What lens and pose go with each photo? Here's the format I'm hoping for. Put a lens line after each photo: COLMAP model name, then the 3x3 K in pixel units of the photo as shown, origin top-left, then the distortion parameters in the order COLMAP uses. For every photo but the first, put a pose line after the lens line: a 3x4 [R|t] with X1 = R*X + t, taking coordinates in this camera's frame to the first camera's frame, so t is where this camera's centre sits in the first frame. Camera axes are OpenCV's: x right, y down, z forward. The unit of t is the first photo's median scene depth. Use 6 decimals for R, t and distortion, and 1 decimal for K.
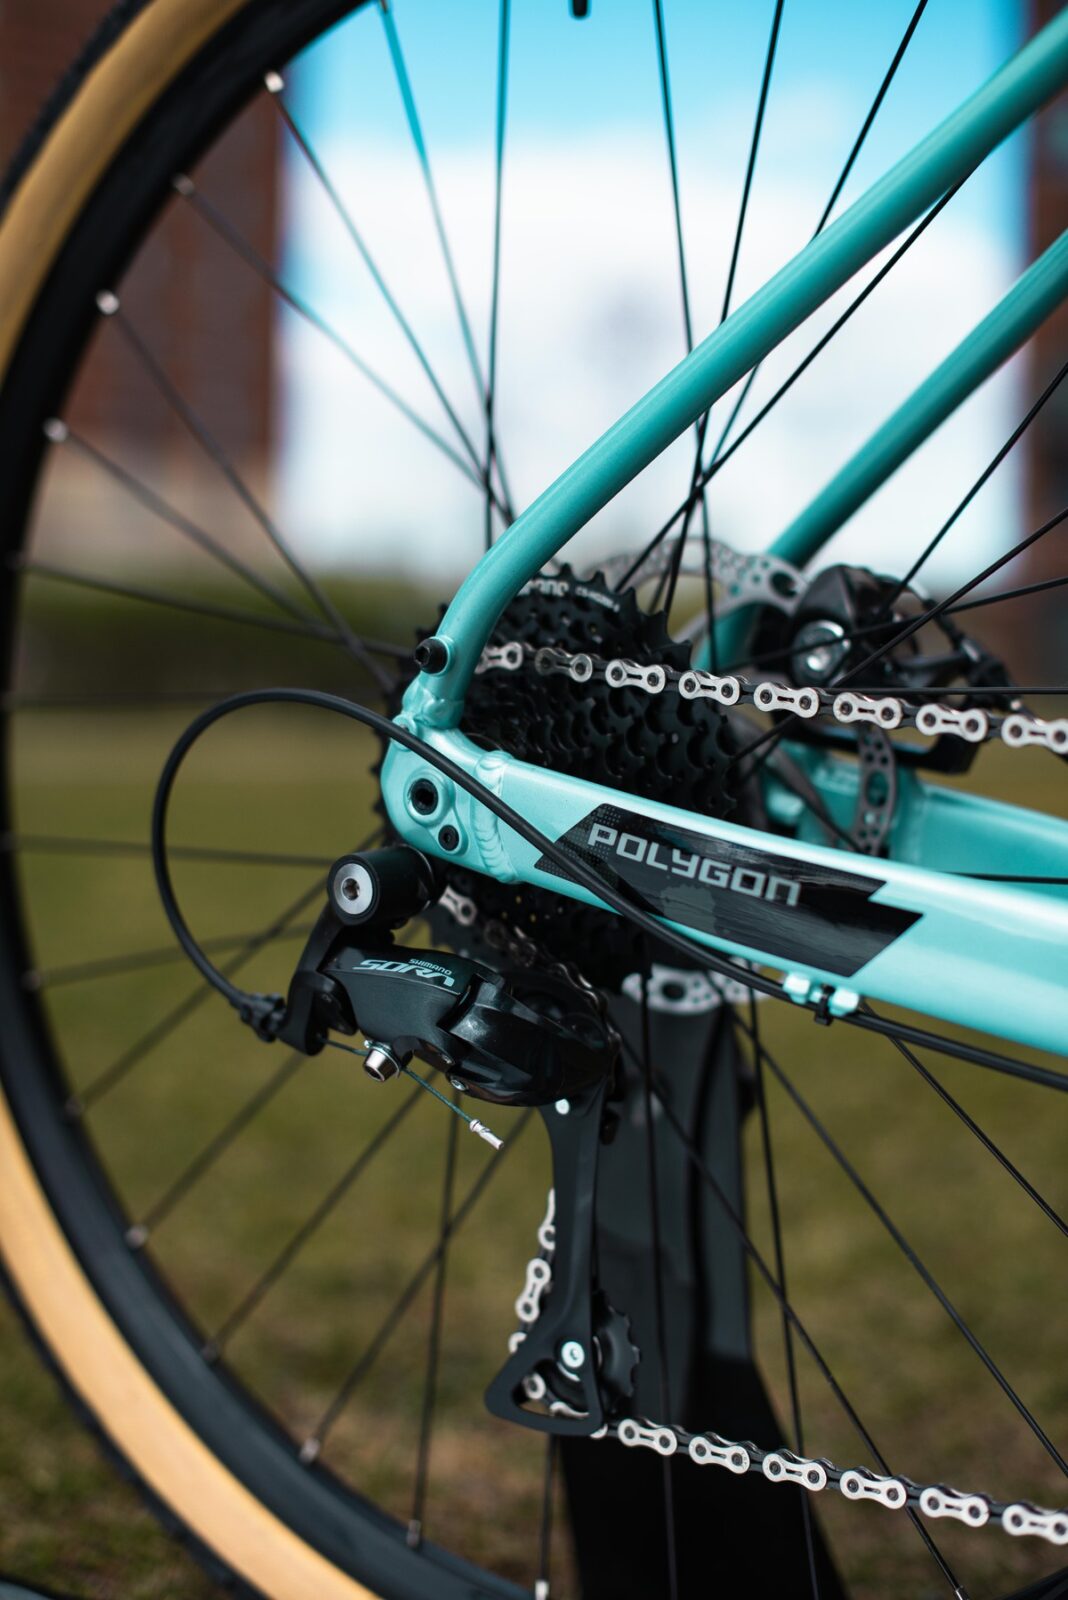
lens RADIAL K [[2431.8, 0, 532.9], [0, 2431.8, 802.9], [0, 0, 1]] dist [-0.159176, 0.000000]
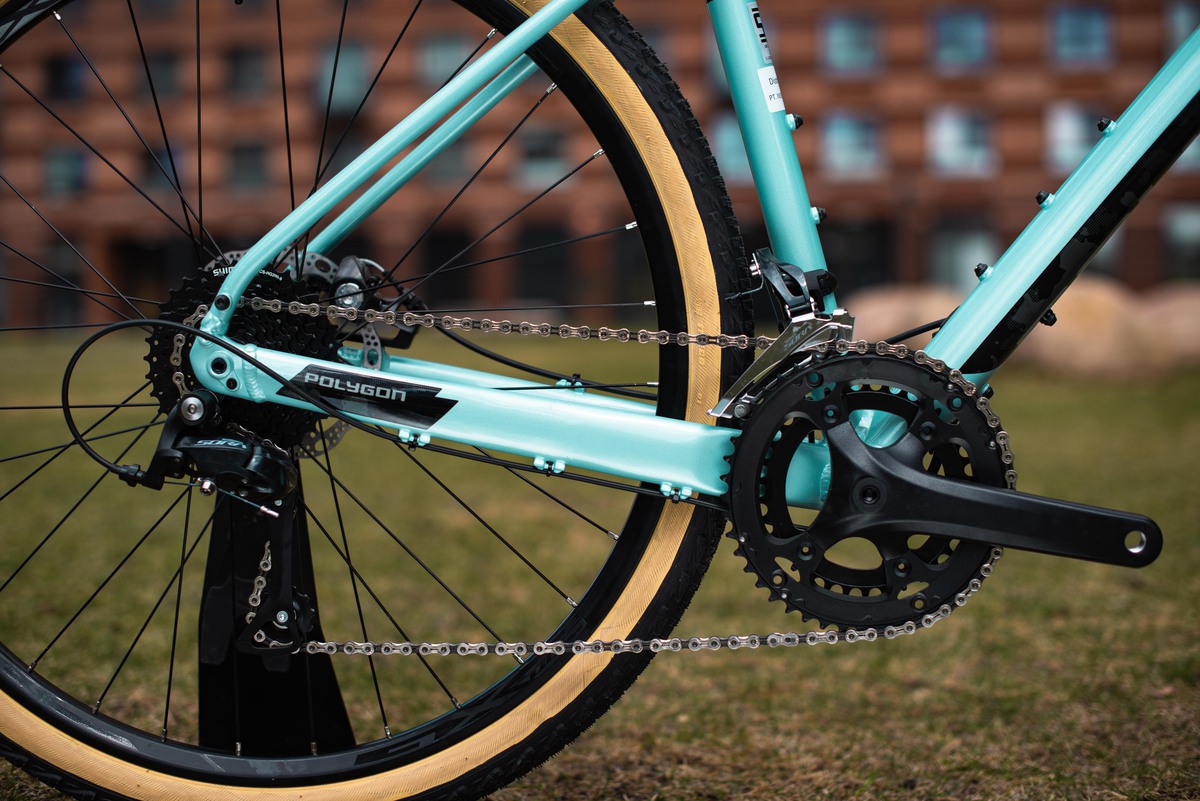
lens RADIAL K [[1823.9, 0, 599.2], [0, 1823.9, 404.1], [0, 0, 1]] dist [-0.159176, 0.000000]
pose [[0.849489, -0.051963, 0.525041, -0.631805], [0.052870, 0.998513, 0.013280, 0.029350], [-0.524950, 0.016478, 0.850974, -0.598864]]
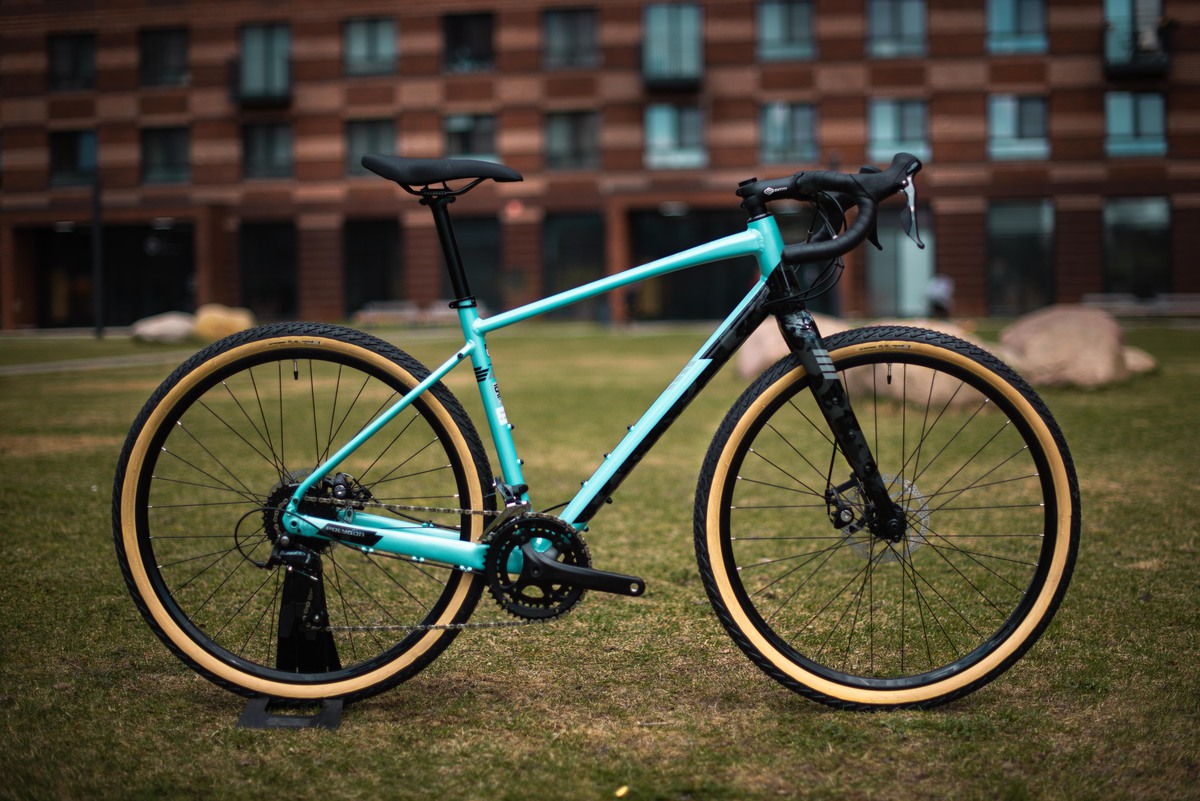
lens RADIAL K [[1823.9, 0, 599.8], [0, 1823.9, 397.4], [0, 0, 1]] dist [-0.159176, 0.000000]
pose [[0.825247, -0.055469, 0.562042, -1.936541], [0.058944, 0.998190, 0.011966, -0.325361], [-0.561688, 0.023254, 0.827022, -3.145911]]
